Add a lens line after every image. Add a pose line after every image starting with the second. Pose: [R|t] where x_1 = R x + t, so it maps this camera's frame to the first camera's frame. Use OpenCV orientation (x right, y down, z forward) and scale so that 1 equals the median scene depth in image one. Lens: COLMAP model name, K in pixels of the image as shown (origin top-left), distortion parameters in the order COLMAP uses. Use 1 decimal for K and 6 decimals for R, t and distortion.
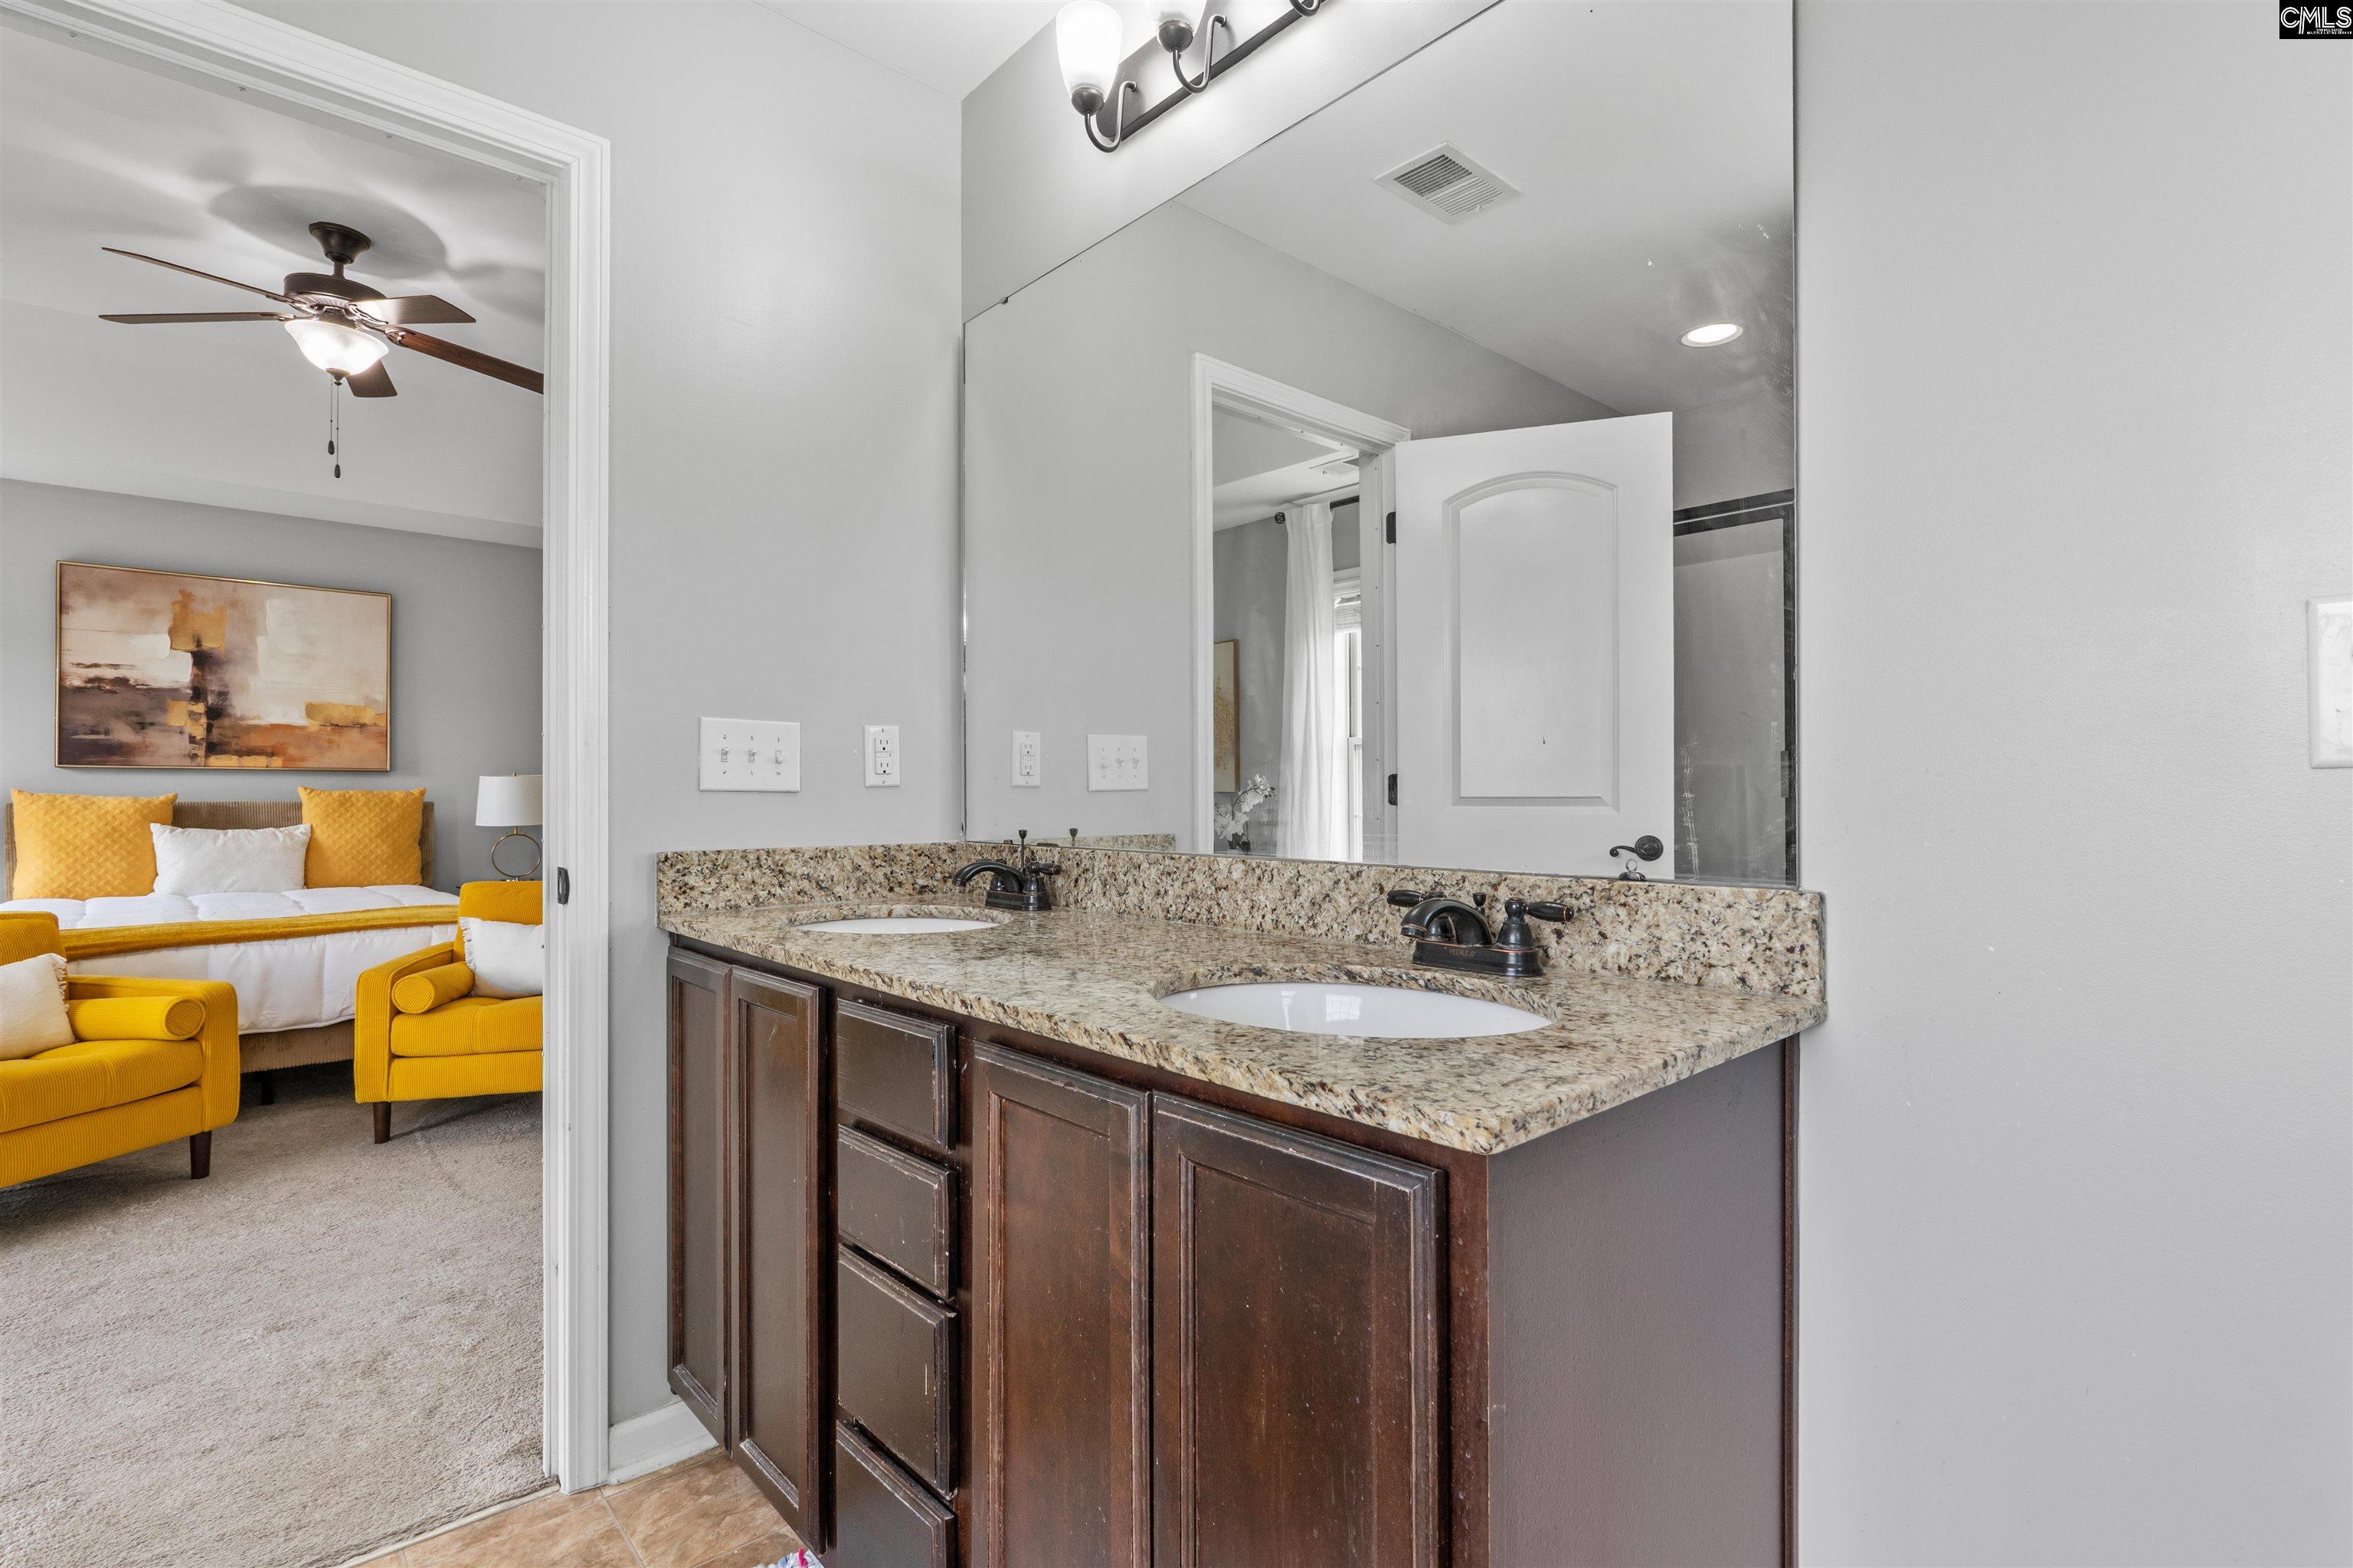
lens RADIAL K [[1097.5, 0, 1189.6], [0, 1097.5, 777.2], [0, 0, 1]] dist [-0.002225, -0.000141]
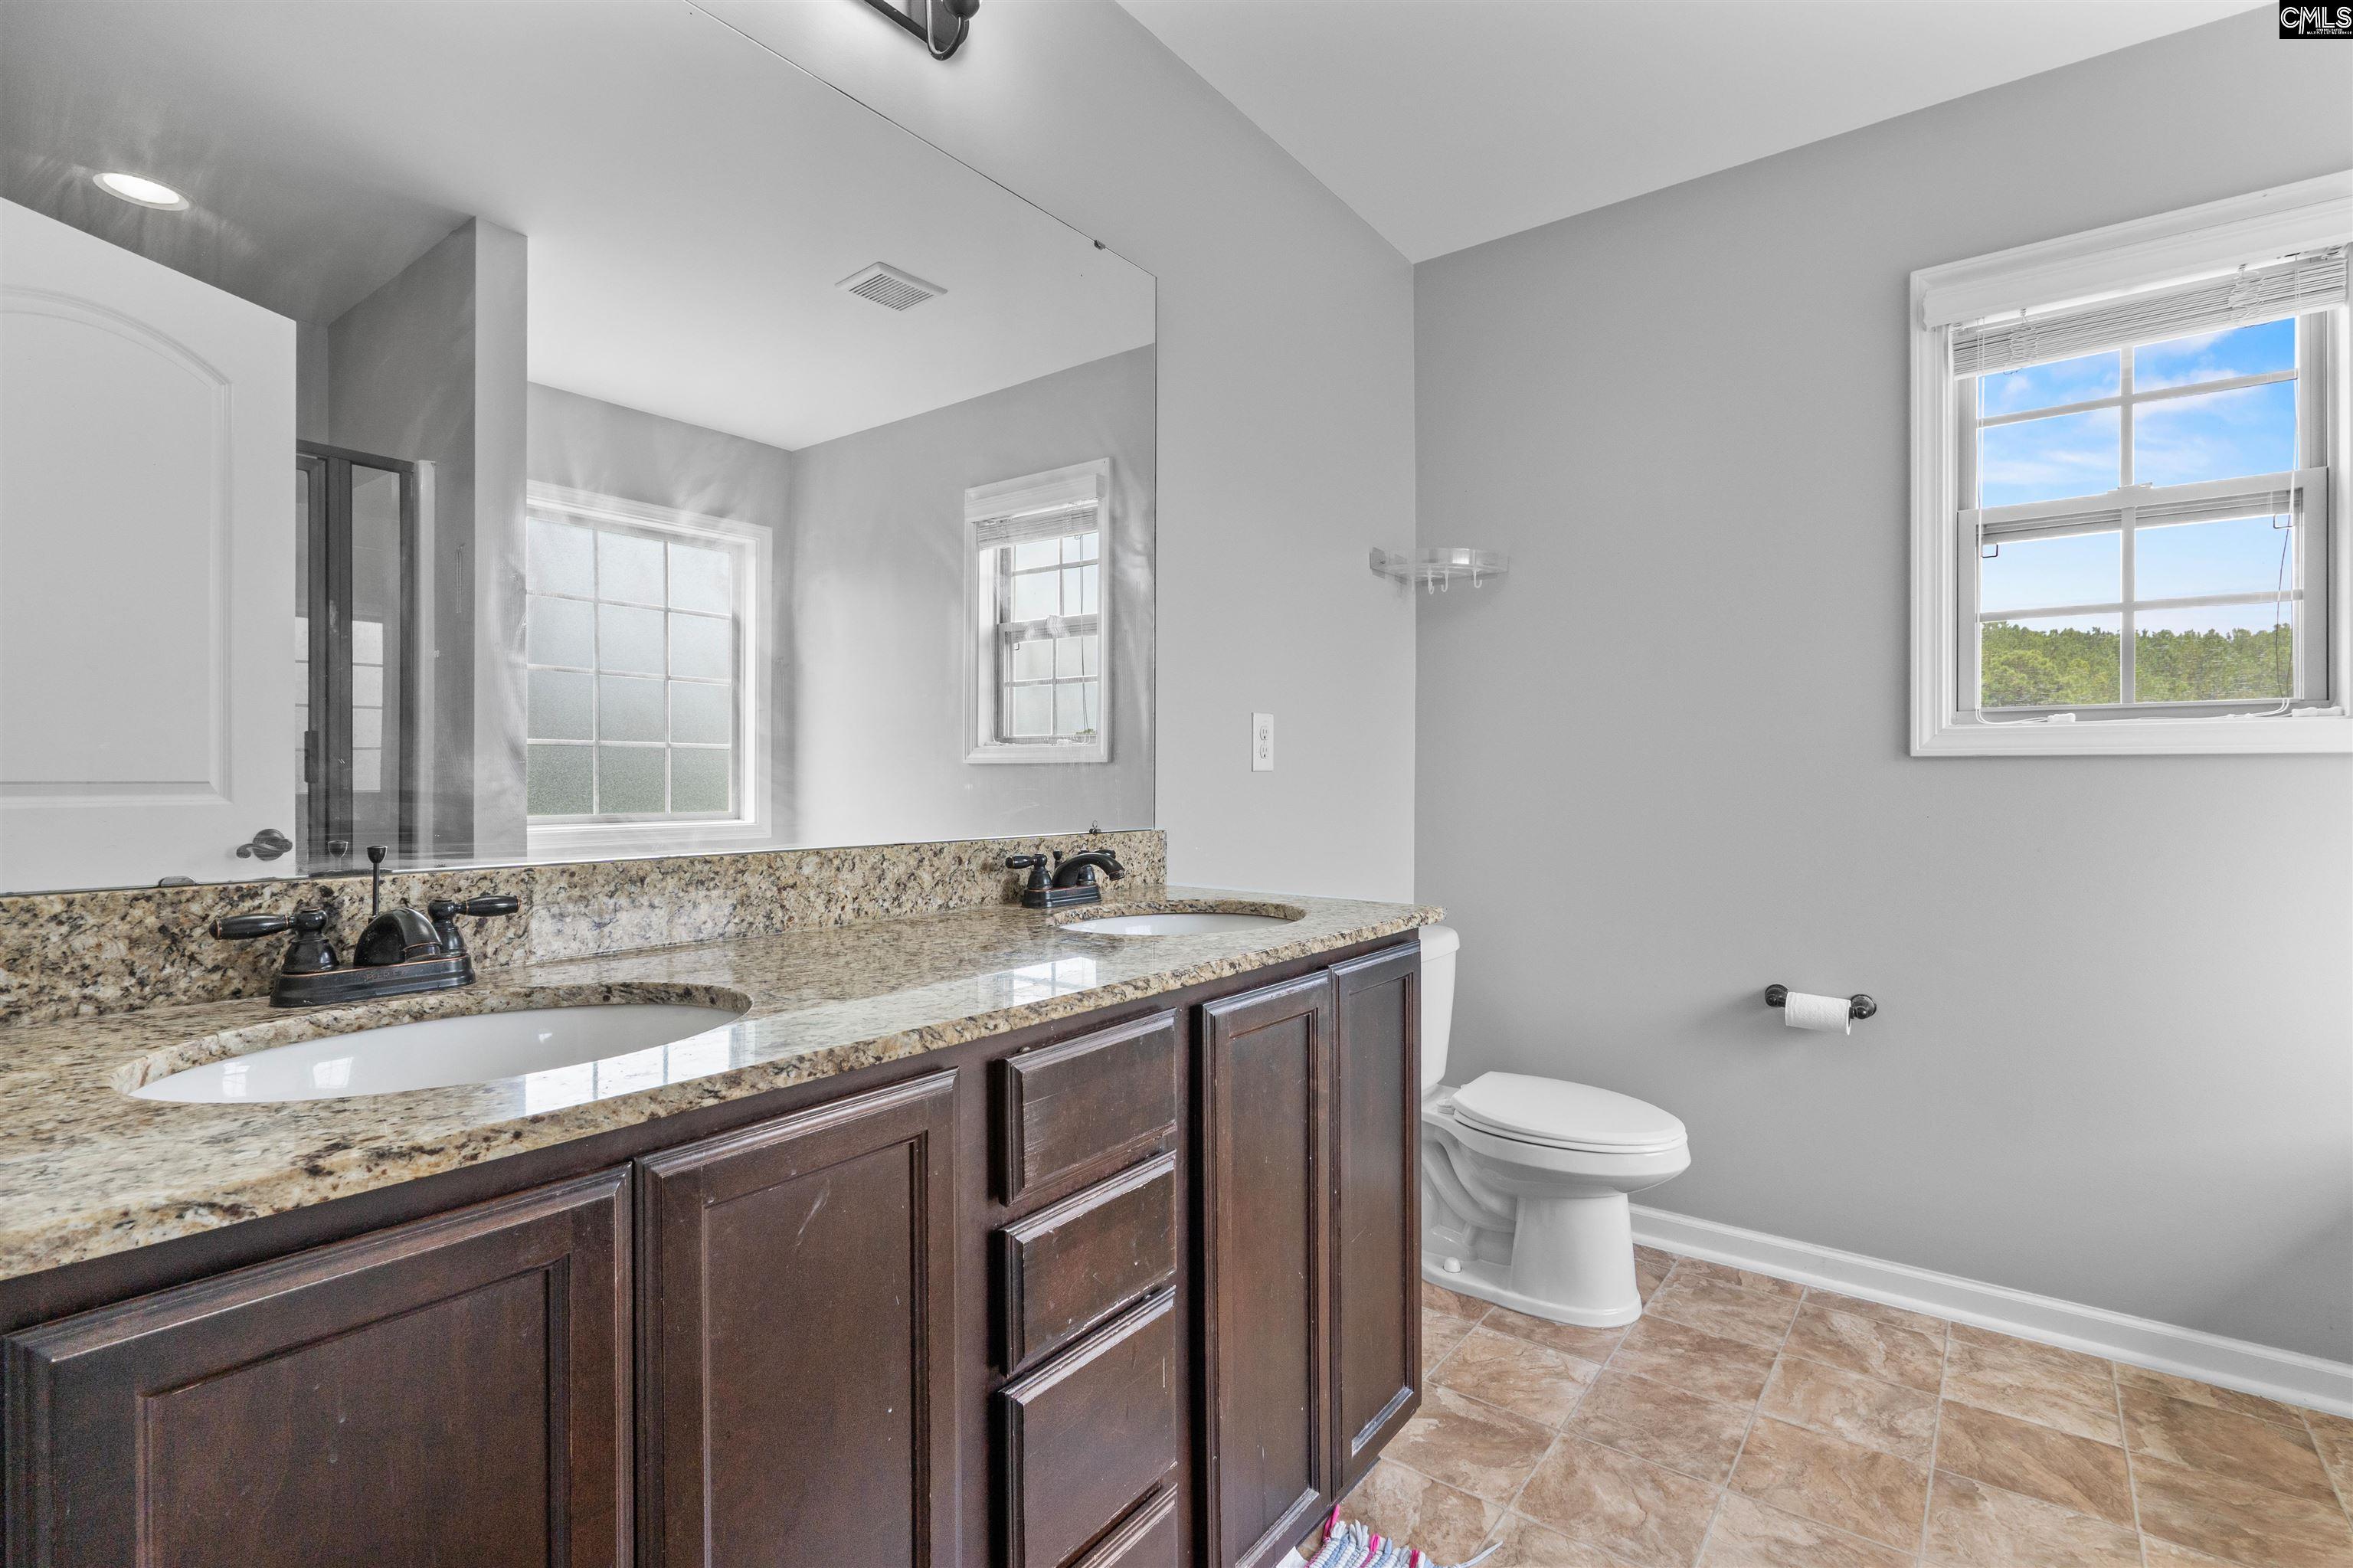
lens RADIAL K [[1097.5, 0, 1182.4], [0, 1097.5, 785.3], [0, 0, 1]] dist [-0.002225, -0.000141]
pose [[-0.184363, -0.003758, 0.982851, -0.962965], [-0.018087, 0.999836, 0.000430, 0.015659], [-0.982692, -0.017697, -0.184401, 0.930678]]
